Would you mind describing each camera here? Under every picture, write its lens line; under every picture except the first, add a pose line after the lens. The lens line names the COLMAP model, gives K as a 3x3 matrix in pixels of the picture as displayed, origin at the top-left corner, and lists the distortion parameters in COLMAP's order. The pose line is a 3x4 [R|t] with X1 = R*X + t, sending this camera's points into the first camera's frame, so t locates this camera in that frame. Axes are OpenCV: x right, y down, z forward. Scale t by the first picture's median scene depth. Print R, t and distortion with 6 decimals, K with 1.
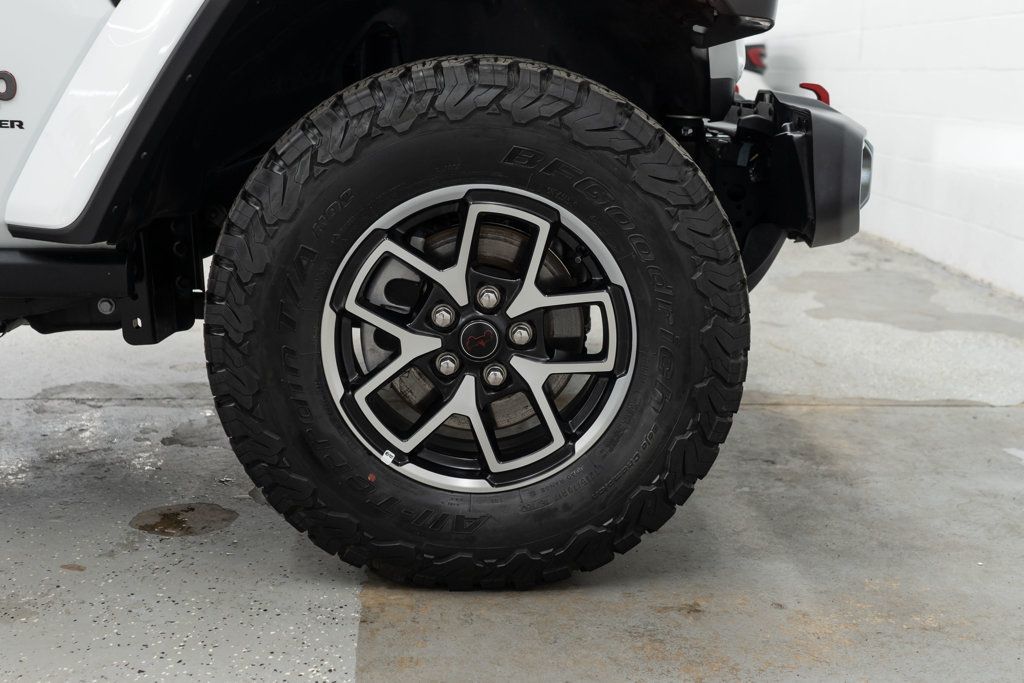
lens RADIAL K [[1233.4, 0, 513.9], [0, 1233.4, 349.8], [0, 0, 1]] dist [-0.016177, 0.000000]
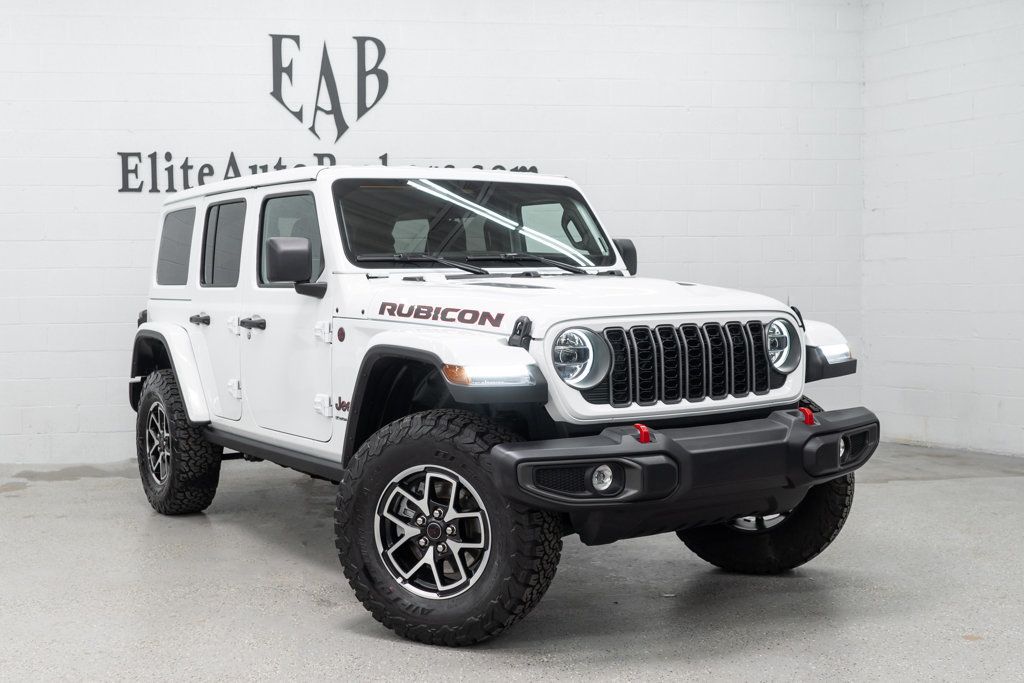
lens RADIAL K [[1233.4, 0, 506.4], [0, 1233.4, 347.1], [0, 0, 1]] dist [-0.016177, 0.000000]
pose [[0.874255, -0.023004, -0.484922, 1.233577], [-0.071357, 0.981938, -0.175229, 0.049411], [0.480195, 0.187798, 0.856823, -0.998390]]
